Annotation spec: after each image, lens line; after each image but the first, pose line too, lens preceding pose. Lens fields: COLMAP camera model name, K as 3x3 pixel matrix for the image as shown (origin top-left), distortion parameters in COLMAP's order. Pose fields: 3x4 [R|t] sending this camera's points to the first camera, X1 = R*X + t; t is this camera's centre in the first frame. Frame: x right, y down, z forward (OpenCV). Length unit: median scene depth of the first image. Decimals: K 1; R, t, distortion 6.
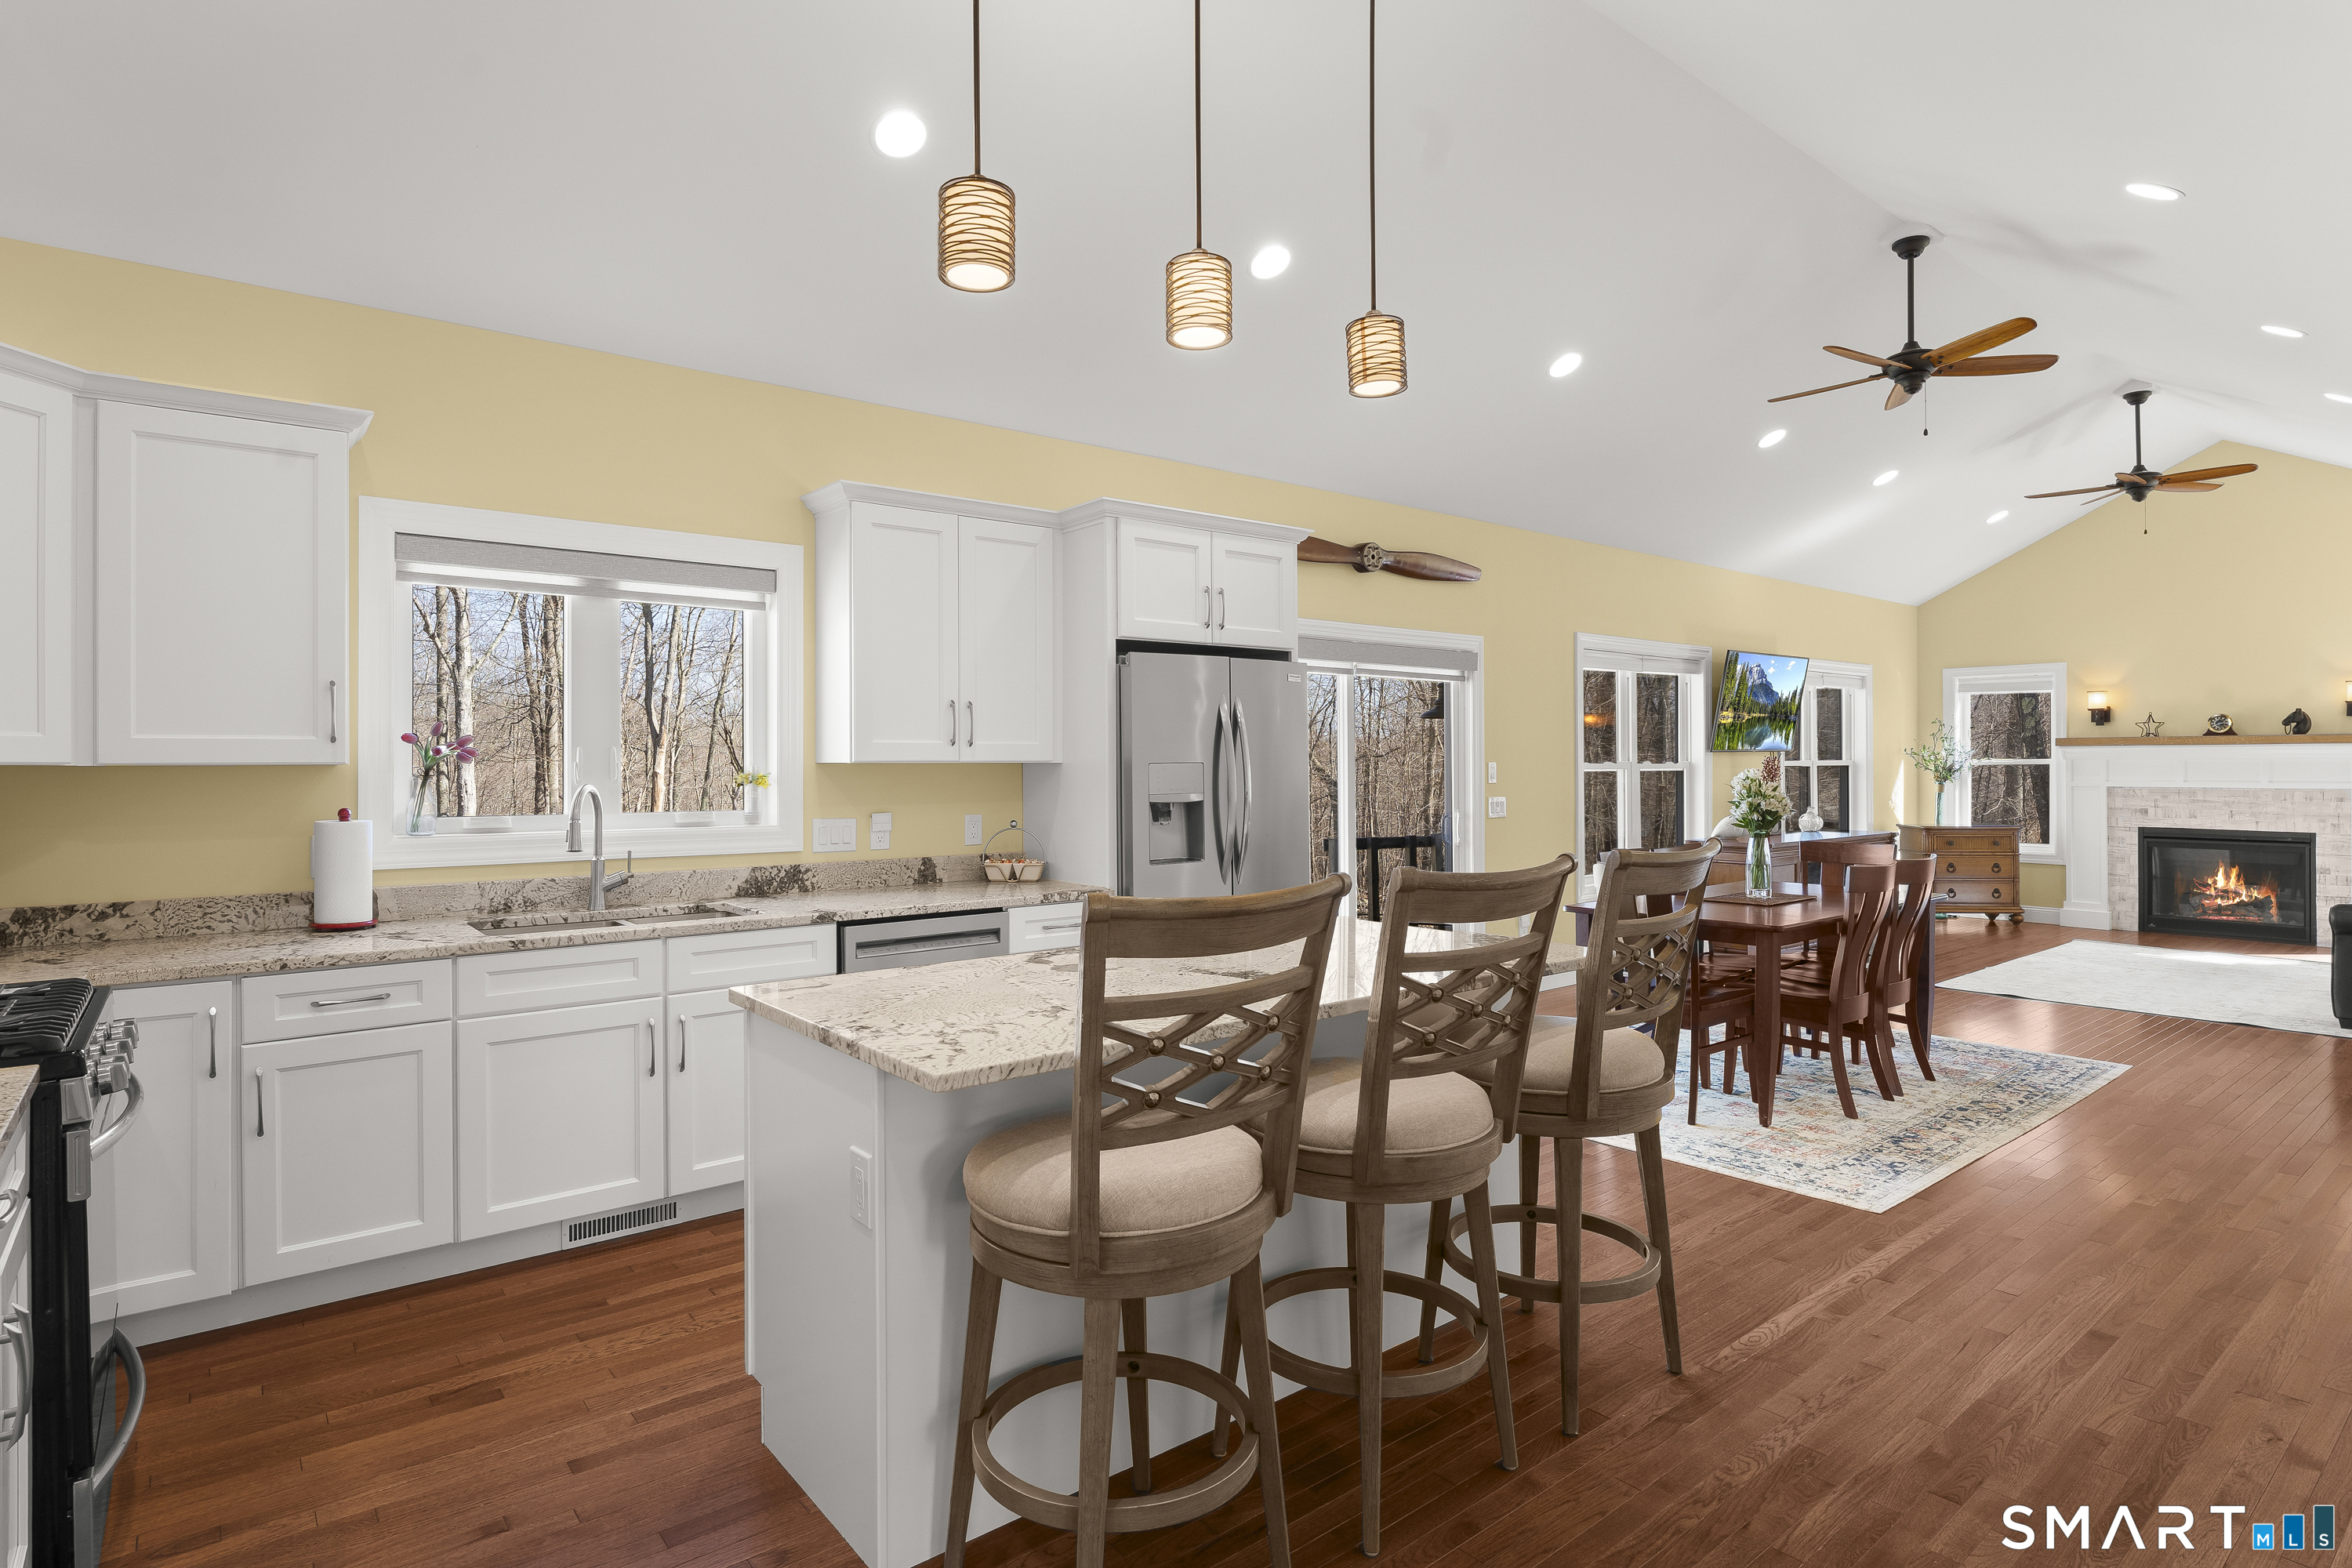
lens RADIAL K [[1208.6, 0, 1157.1], [0, 1208.6, 761.8], [0, 0, 1]] dist [-0.016225, 0.003516]
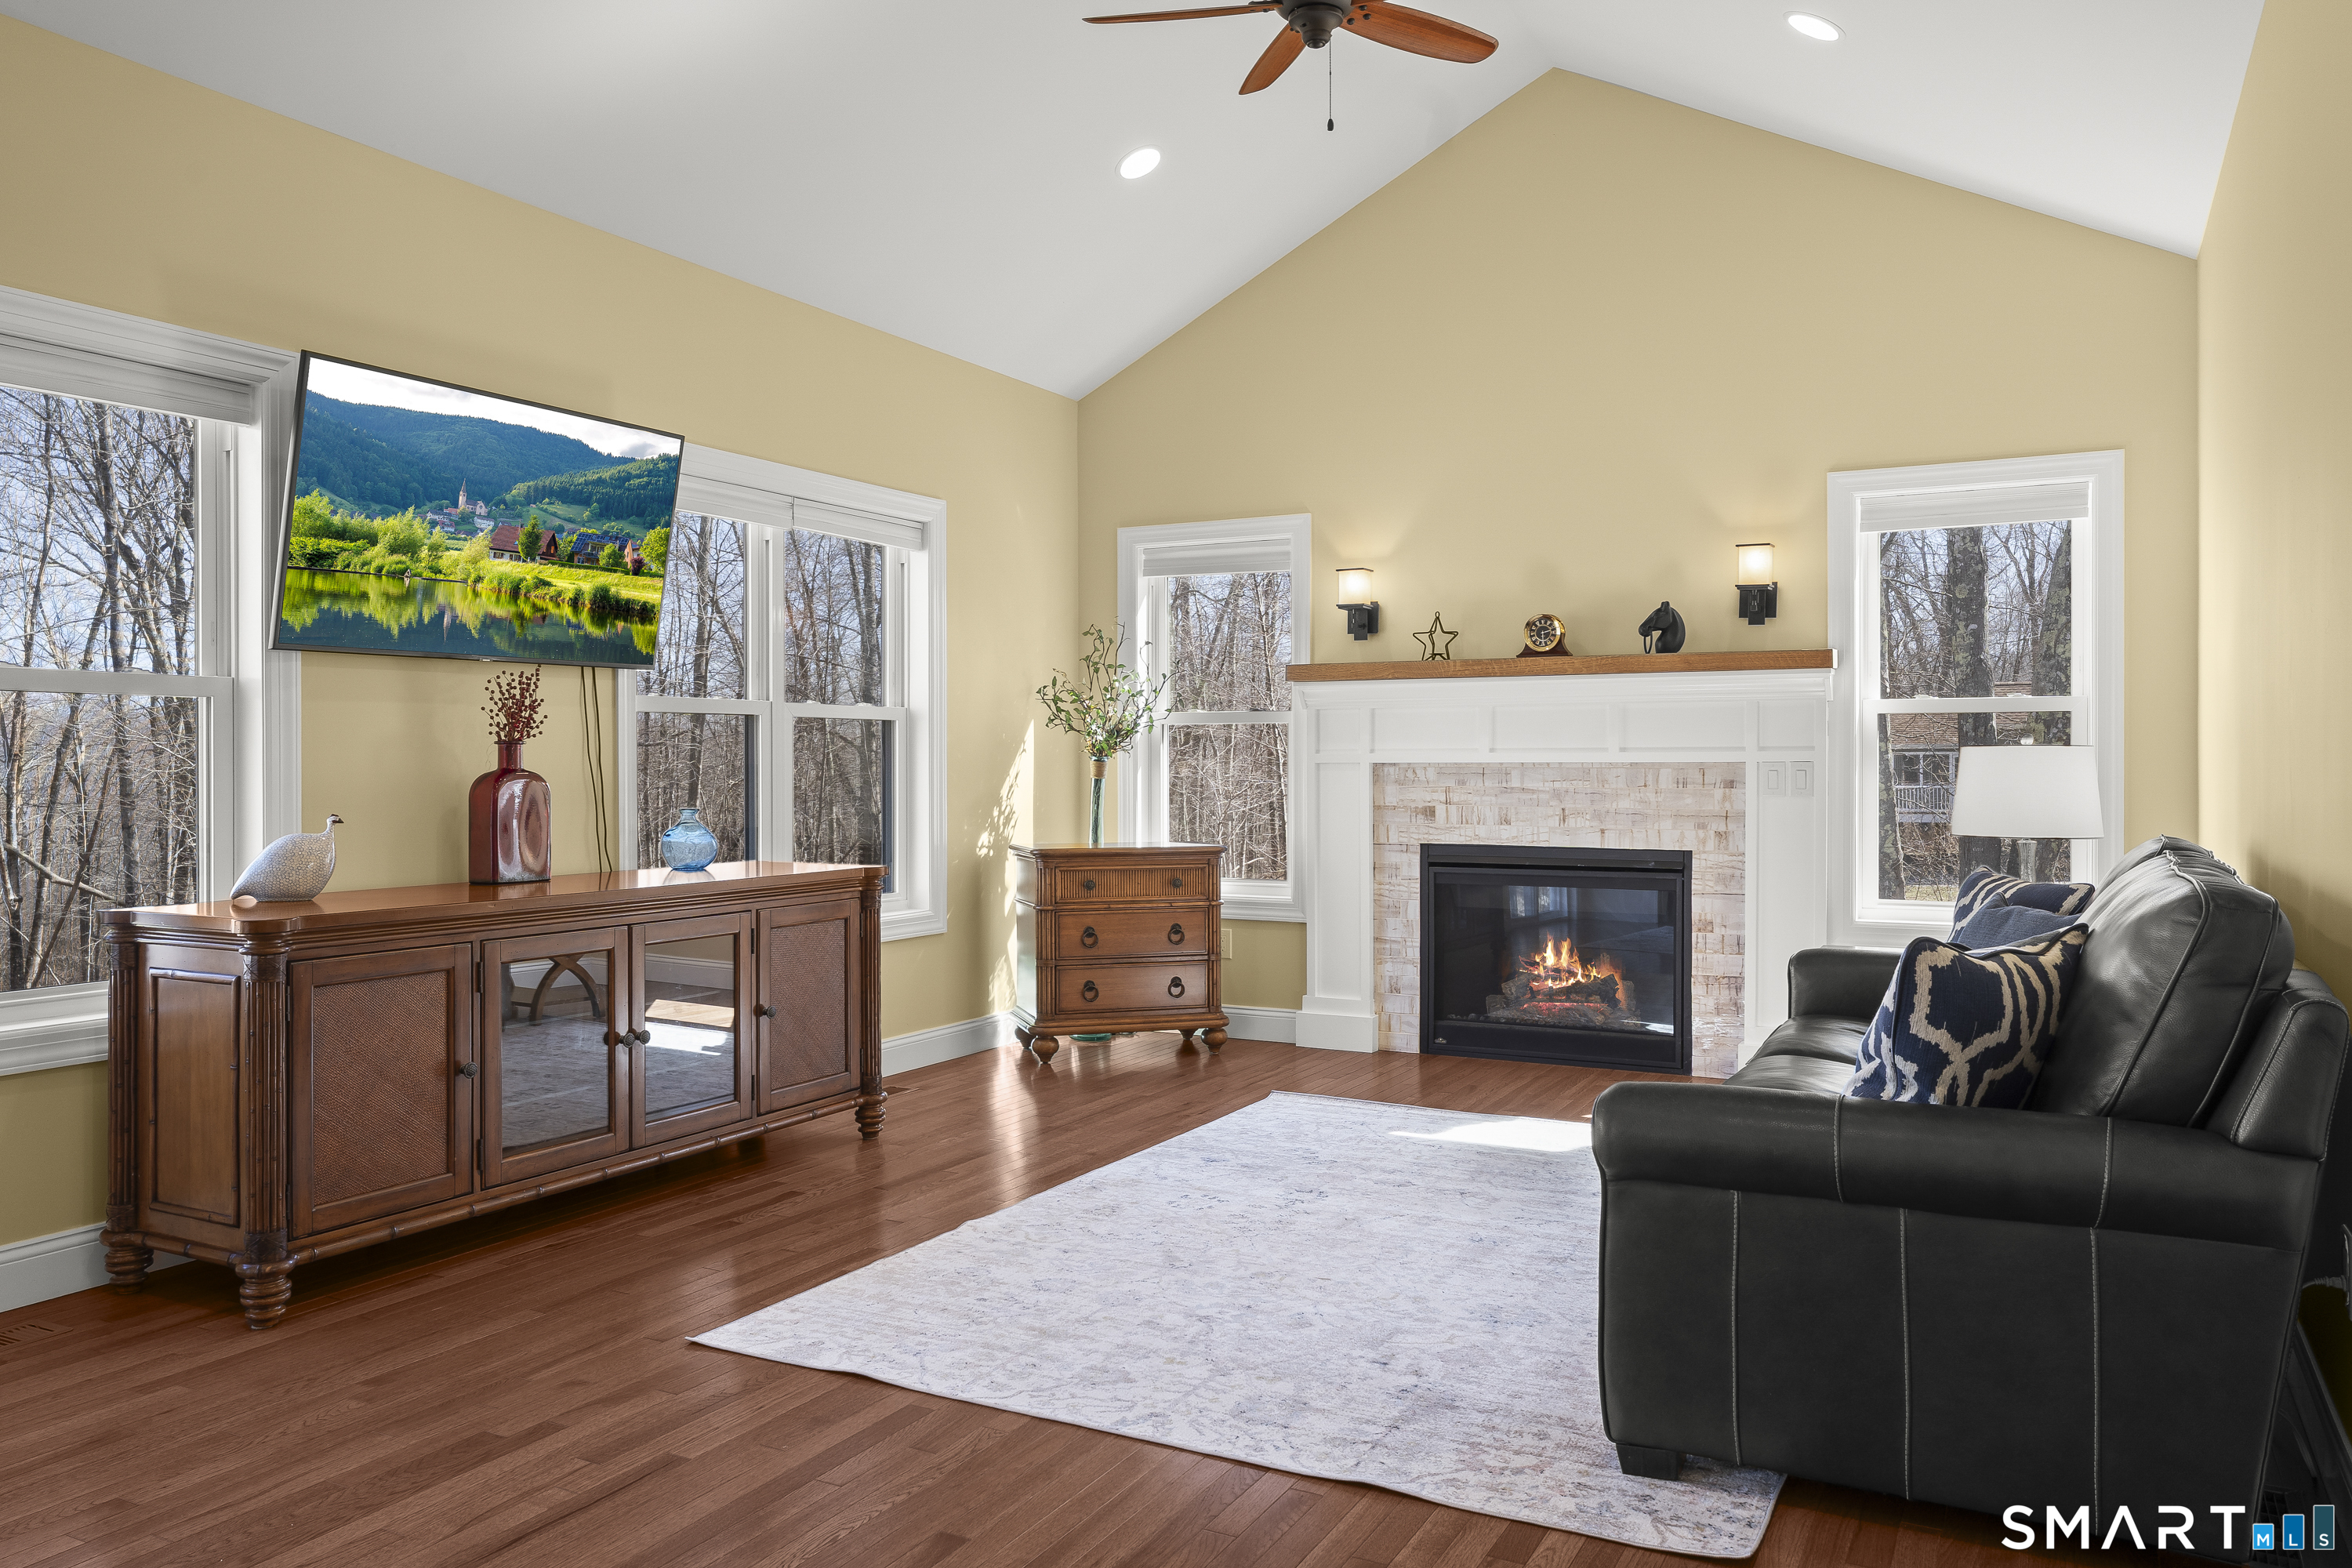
lens RADIAL K [[1684.6, 0, 1162.0], [0, 1684.6, 777.6], [0, 0, 1]] dist [-0.009113, 0.006754]
pose [[0.917283, -0.001163, 0.398235, 1.031294], [-0.002651, 0.999956, 0.009027, 0.049029], [-0.398228, -0.009336, 0.917239, 0.935621]]
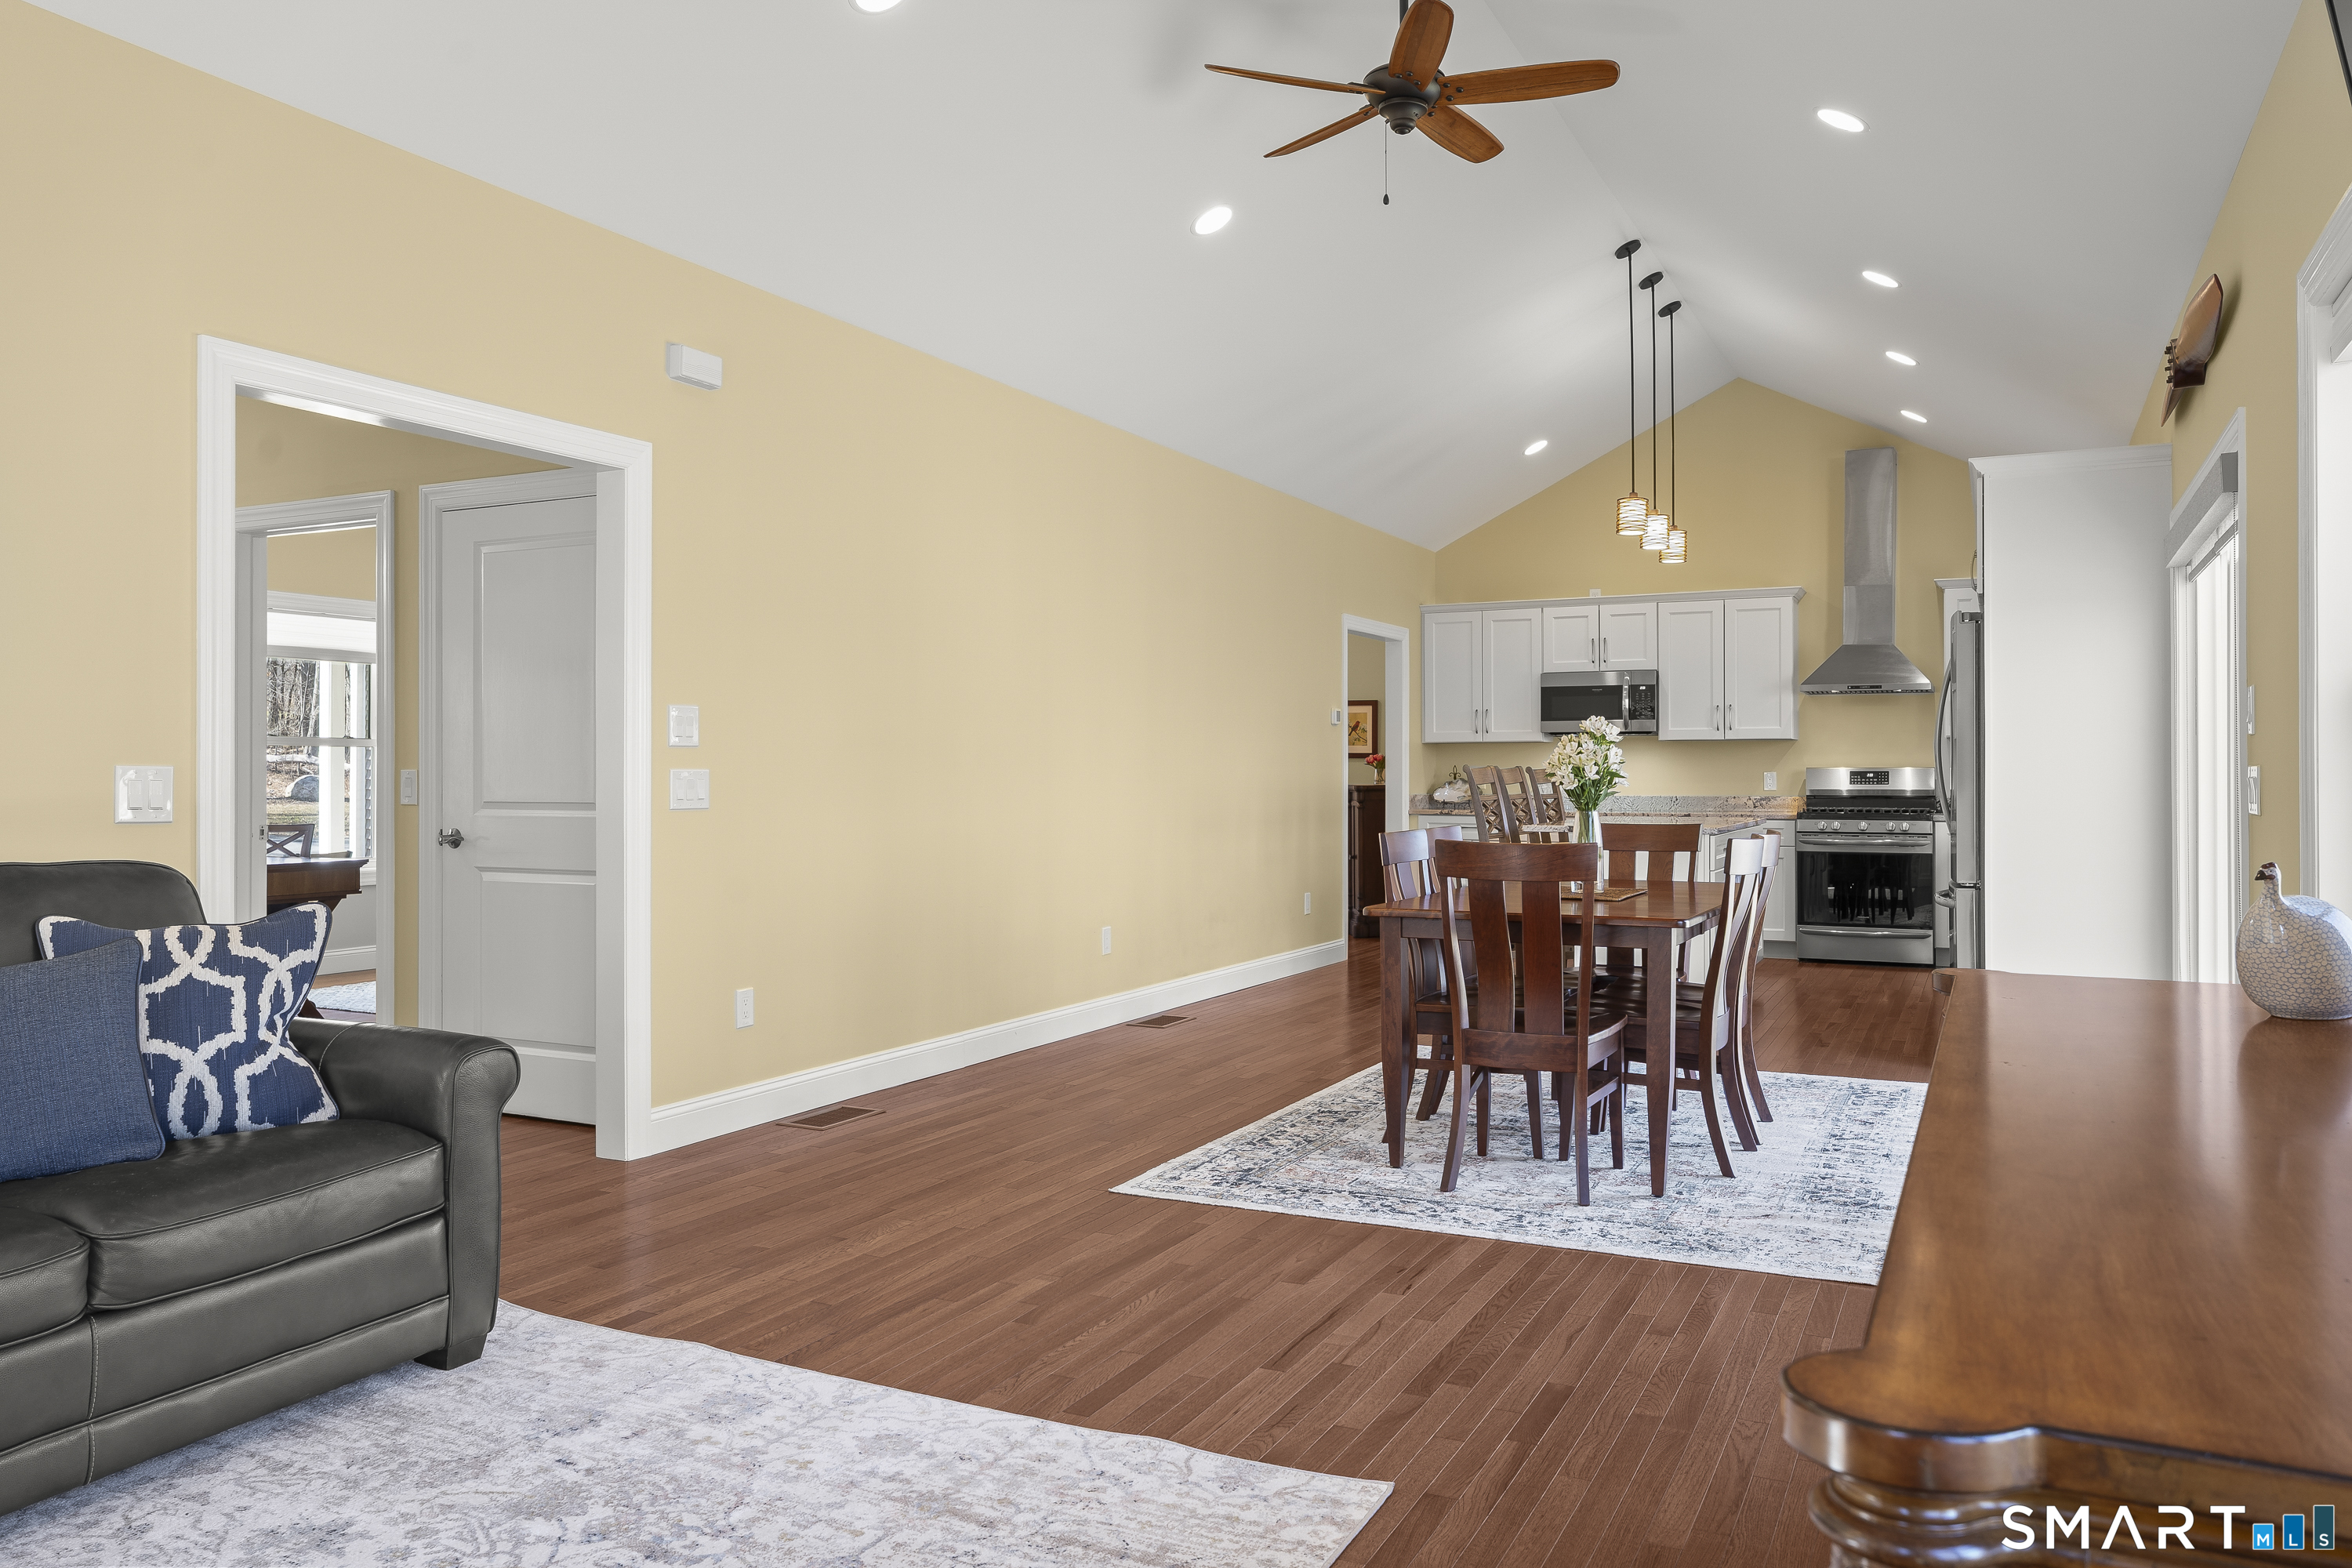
lens RADIAL K [[1603.4, 0, 1197.7], [0, 1603.4, 760.8], [0, 0, 1]] dist [-0.005566, 0.006639]
pose [[-0.893298, 0.002070, -0.449460, 1.474490], [0.005597, 0.999963, -0.006518, 0.048351], [0.449430, -0.008338, -0.893276, 2.242744]]
